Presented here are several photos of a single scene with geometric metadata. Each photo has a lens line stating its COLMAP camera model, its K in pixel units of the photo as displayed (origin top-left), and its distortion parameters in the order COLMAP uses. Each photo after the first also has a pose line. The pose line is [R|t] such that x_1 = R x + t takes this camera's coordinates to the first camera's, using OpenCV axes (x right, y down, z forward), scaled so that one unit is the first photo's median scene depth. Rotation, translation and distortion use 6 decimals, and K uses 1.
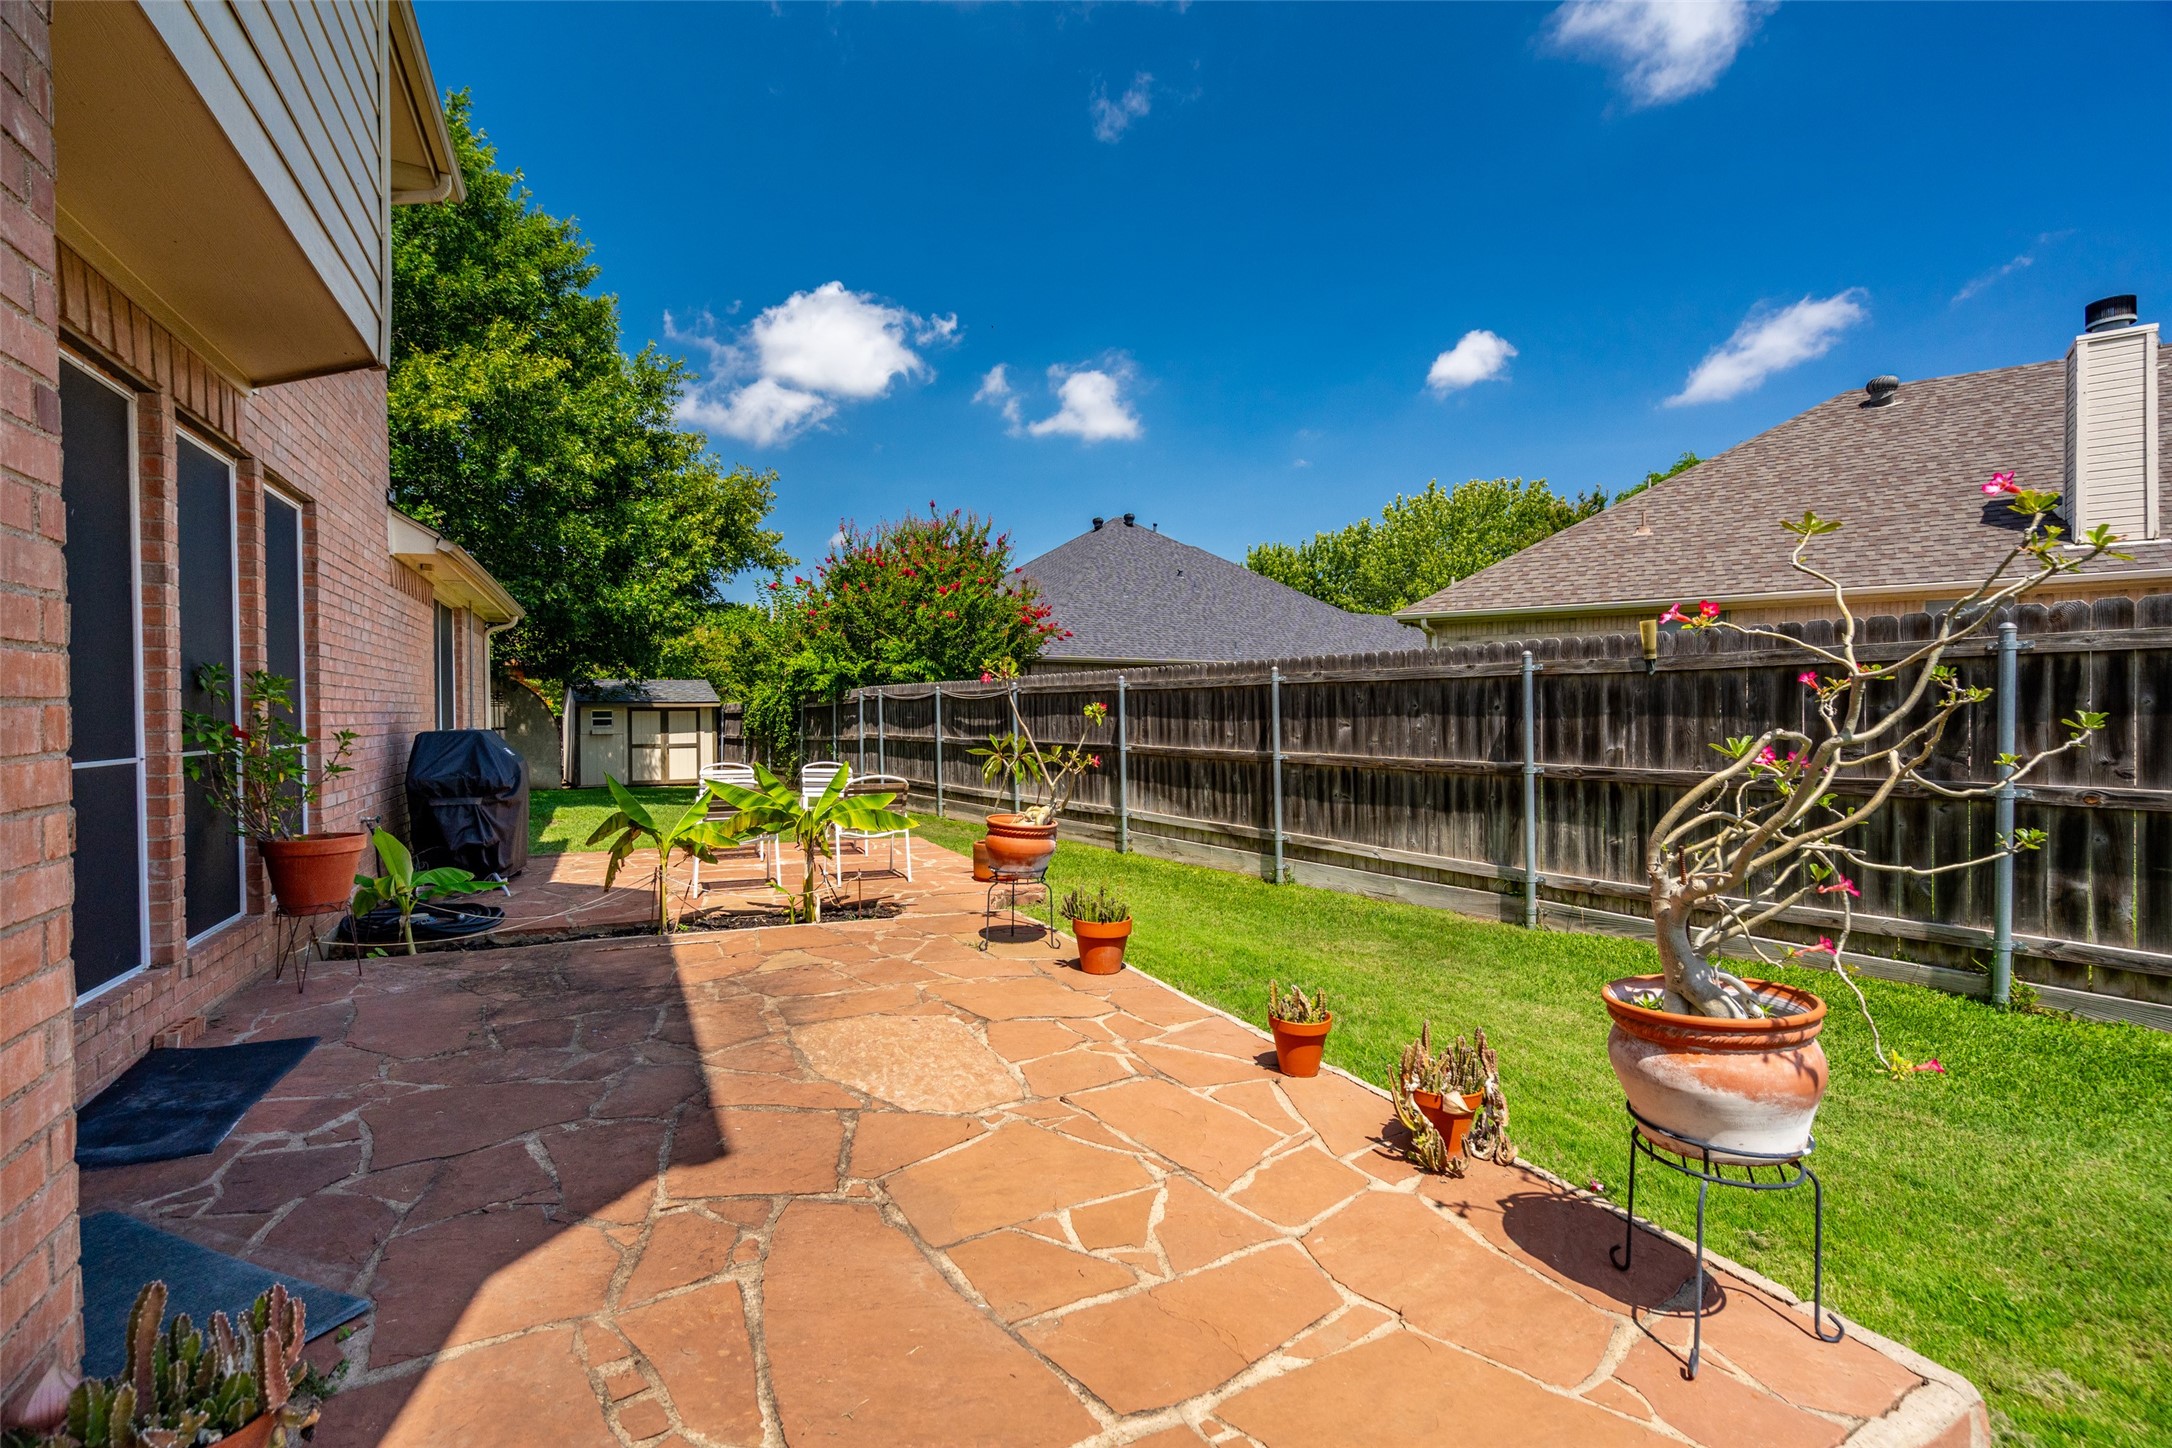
lens RADIAL K [[972.6, 0, 1087.1], [0, 972.6, 724.1], [0, 0, 1]] dist [-0.002750, 0.000172]
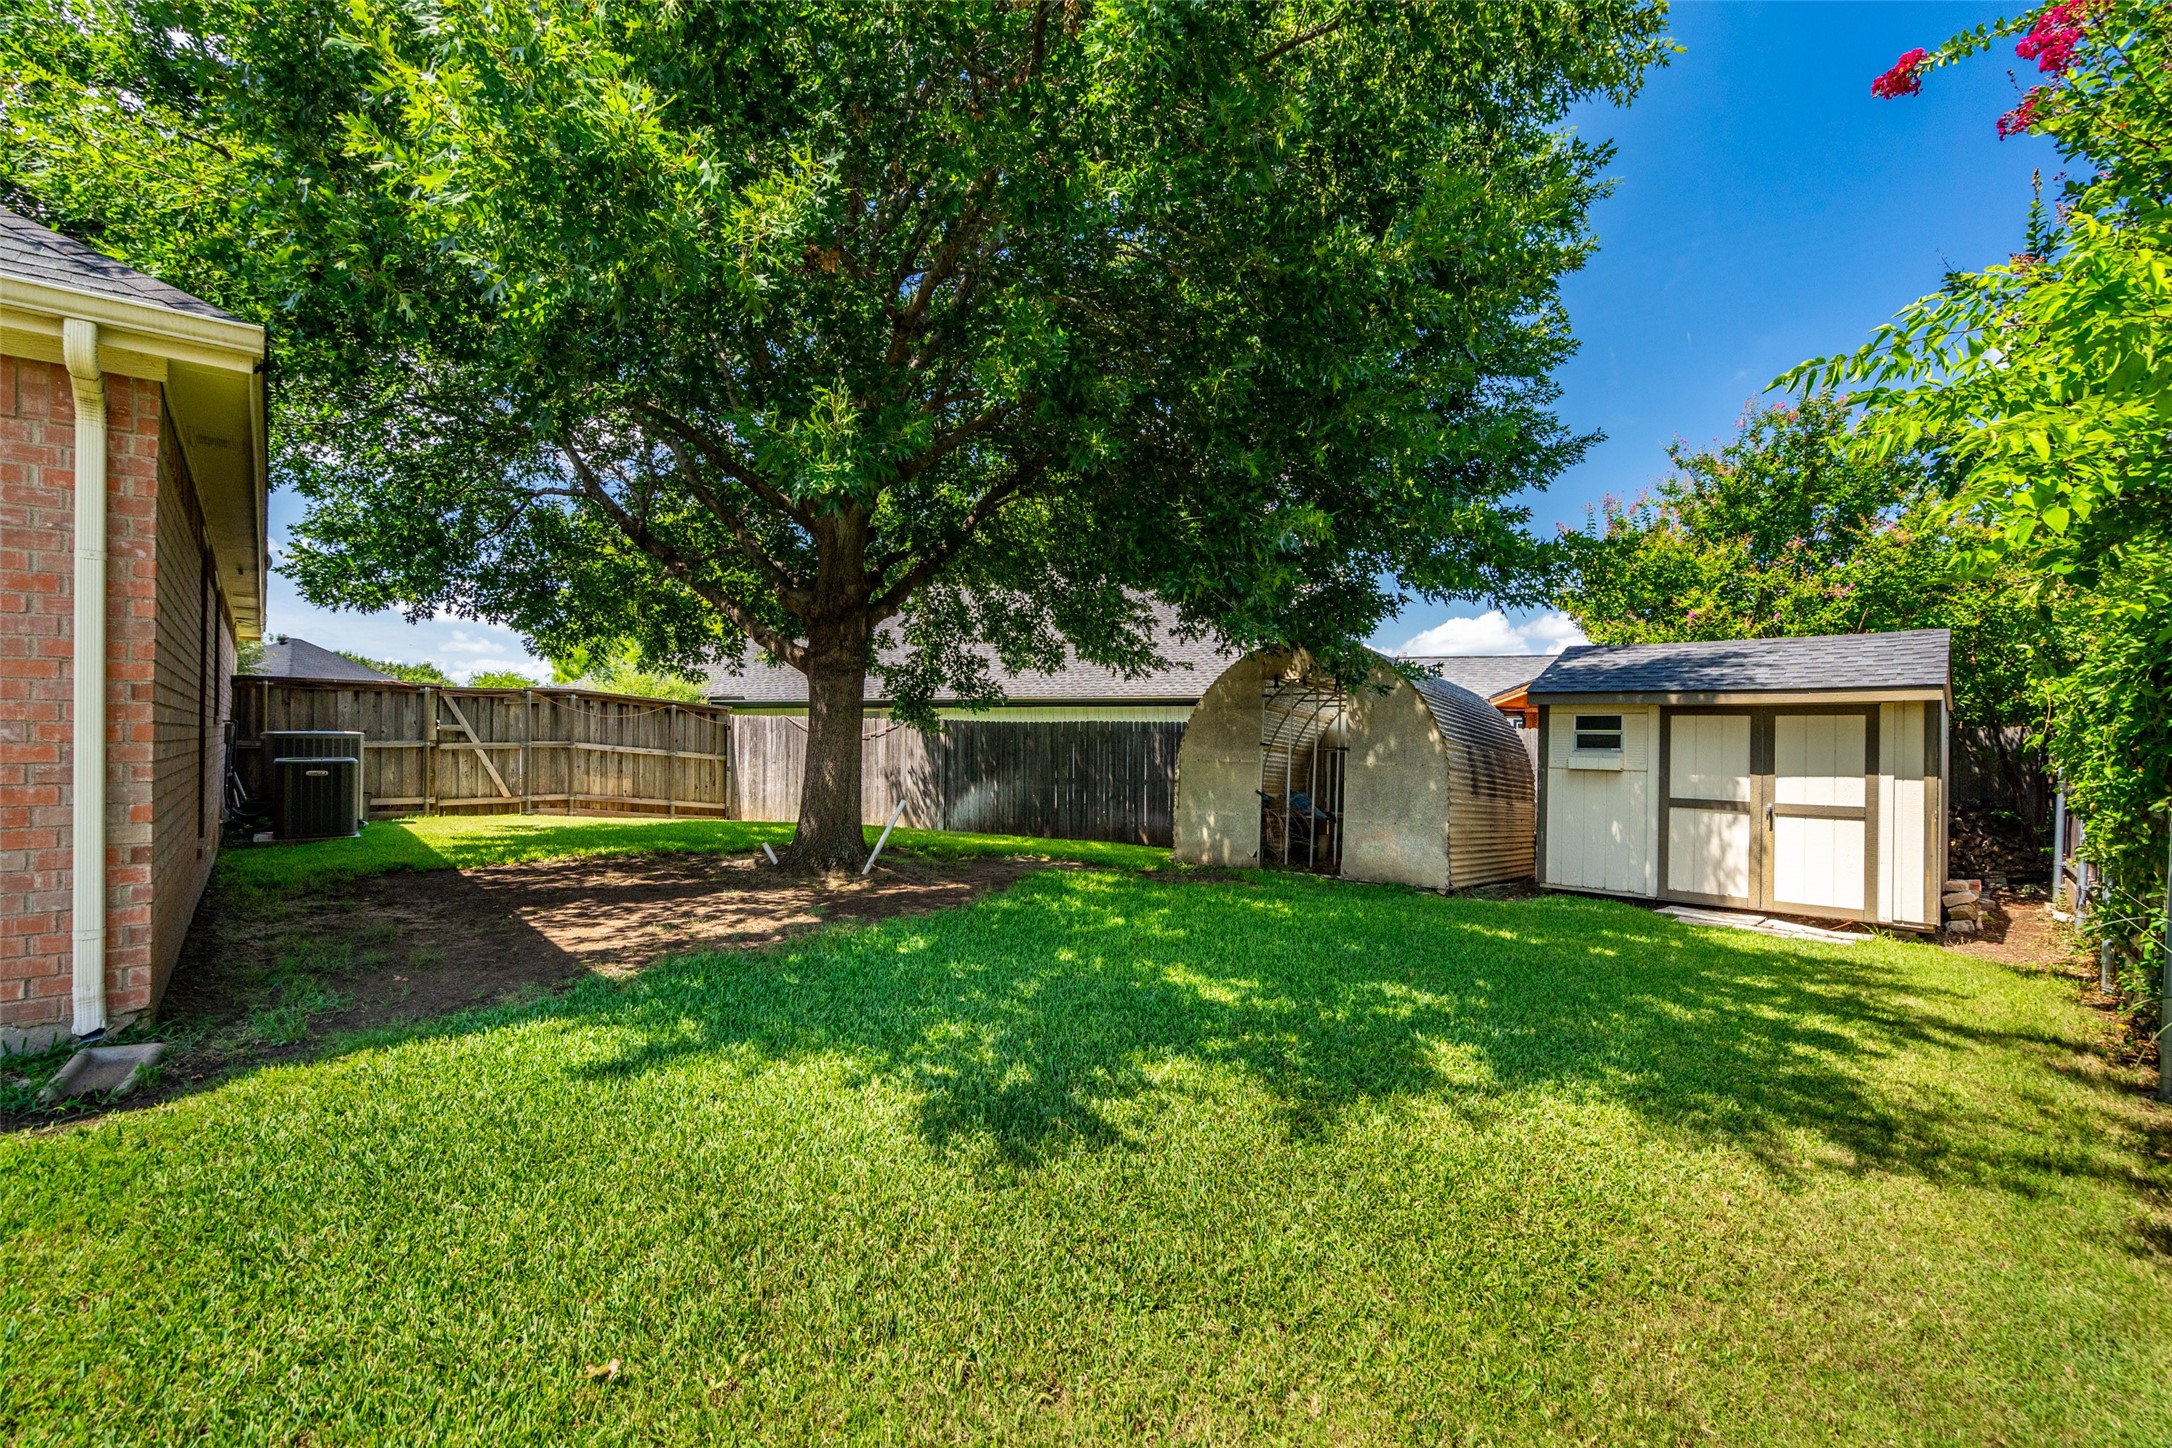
lens RADIAL K [[972.6, 0, 1093.0], [0, 972.6, 731.3], [0, 0, 1]] dist [-0.002750, 0.000172]
pose [[0.255197, 0.008282, -0.966854, -0.147092], [-0.019116, 0.999811, 0.003518, -0.003564], [0.966700, 0.017585, 0.255307, 0.680745]]
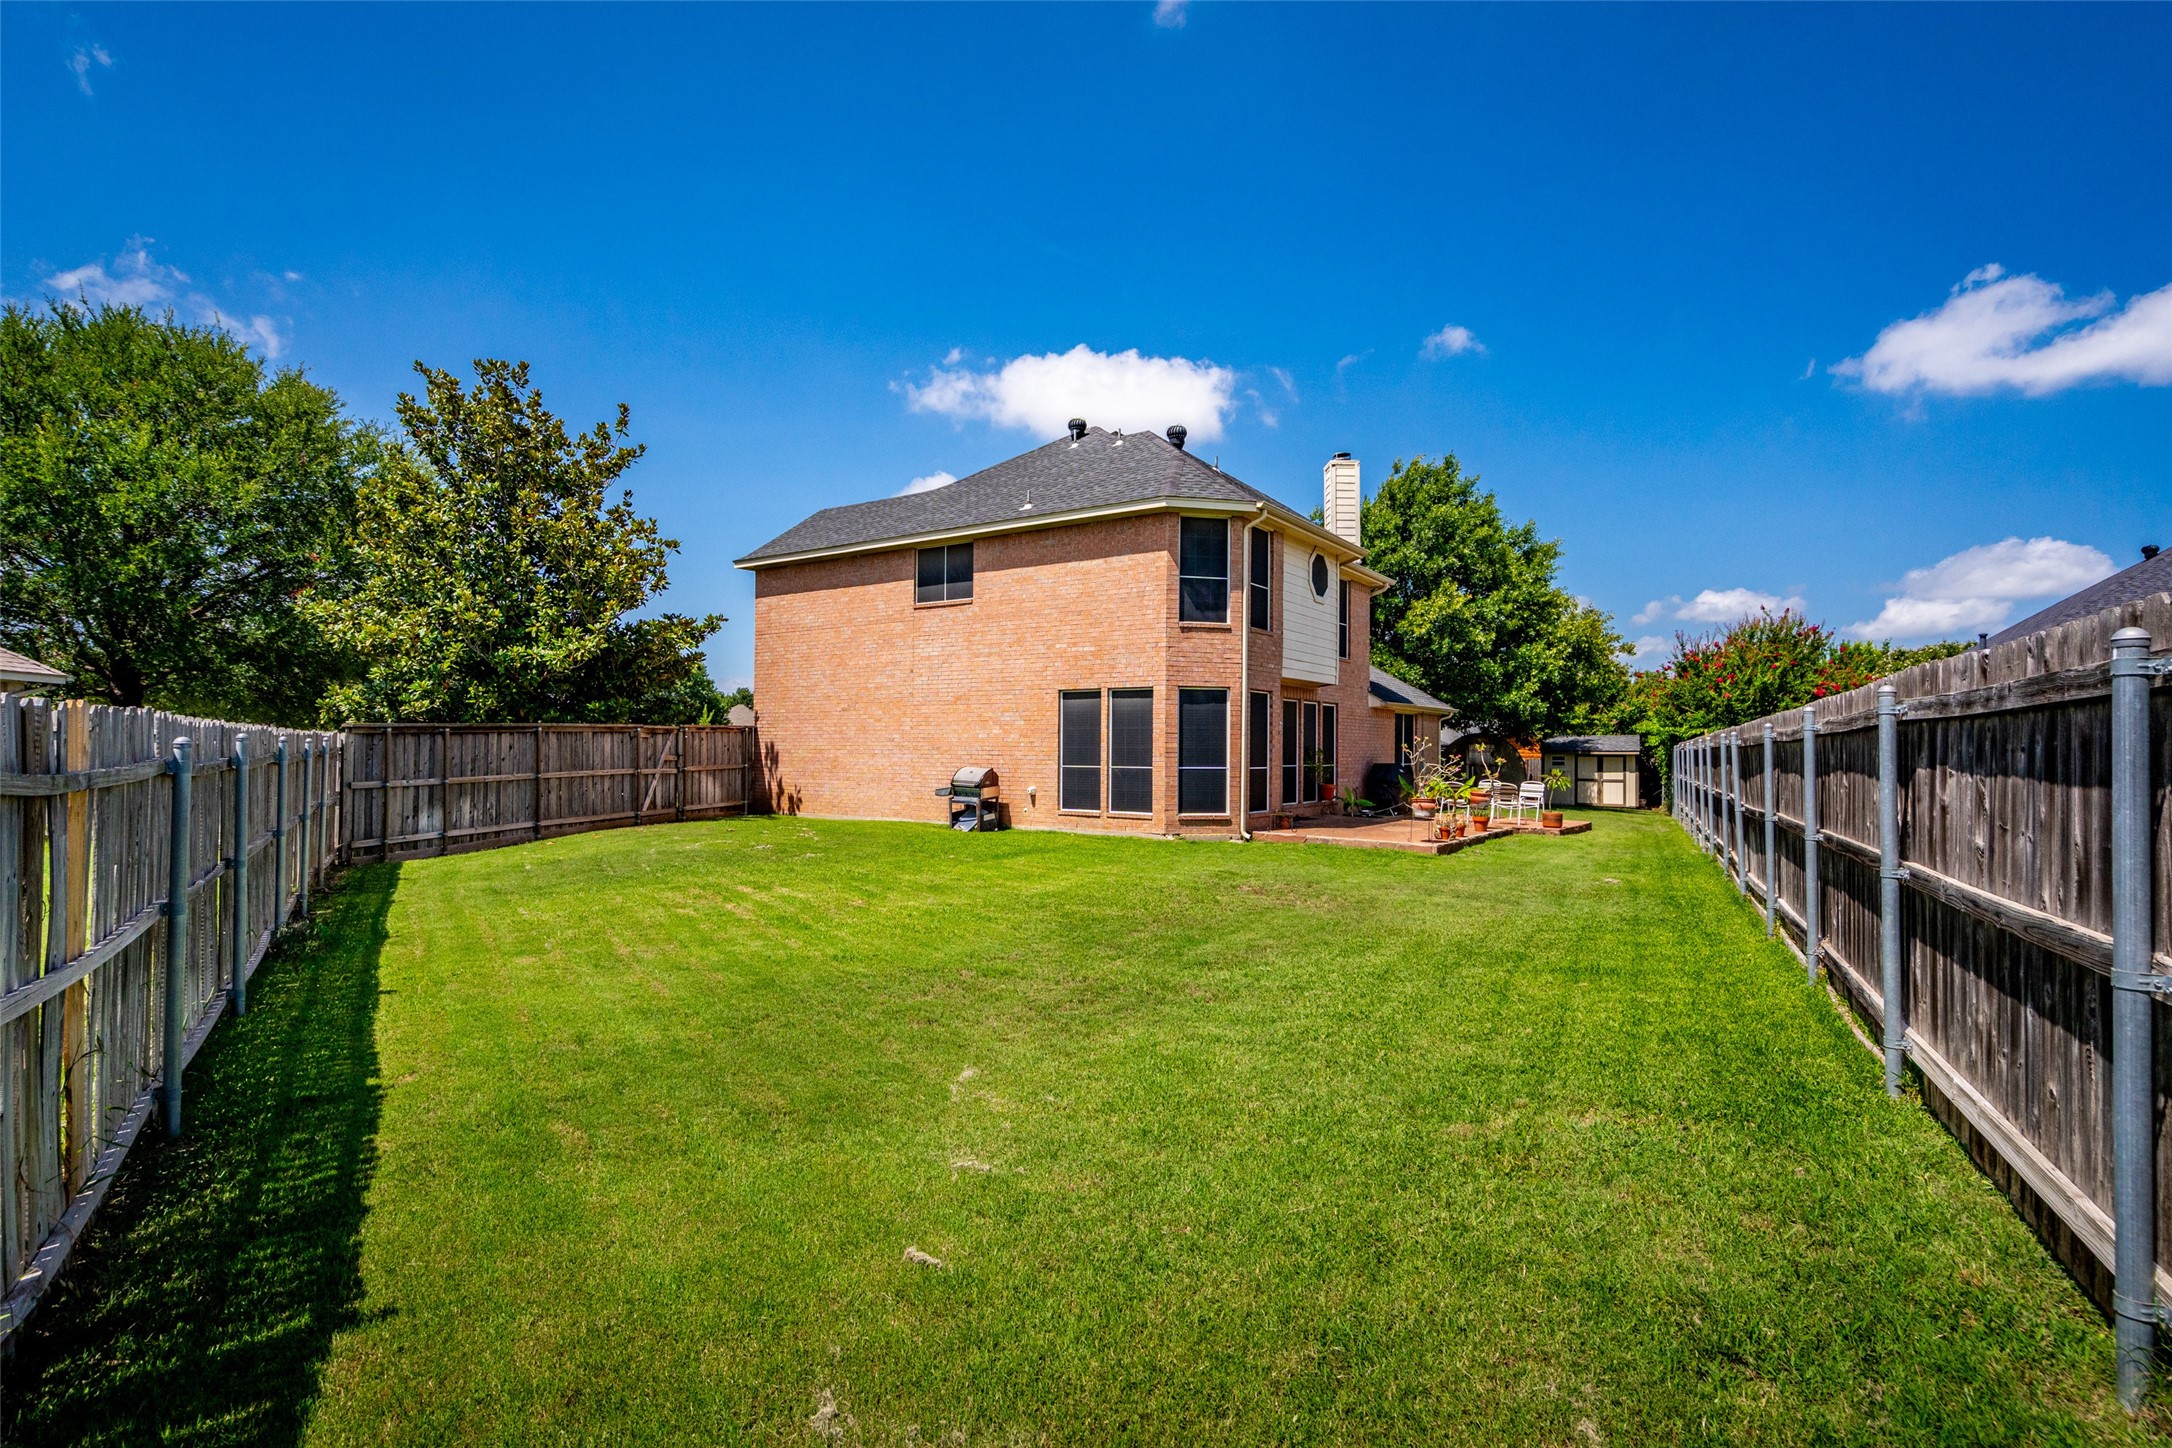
lens RADIAL K [[1063.2, 0, 1078.5], [0, 1063.2, 724.2], [0, 0, 1]] dist [0.006602, 0.000255]
pose [[0.497777, -0.010572, -0.867241, 0.587175], [-0.025704, 0.999307, -0.026935, 0.000514], [0.866924, 0.035700, 0.497160, -0.501070]]
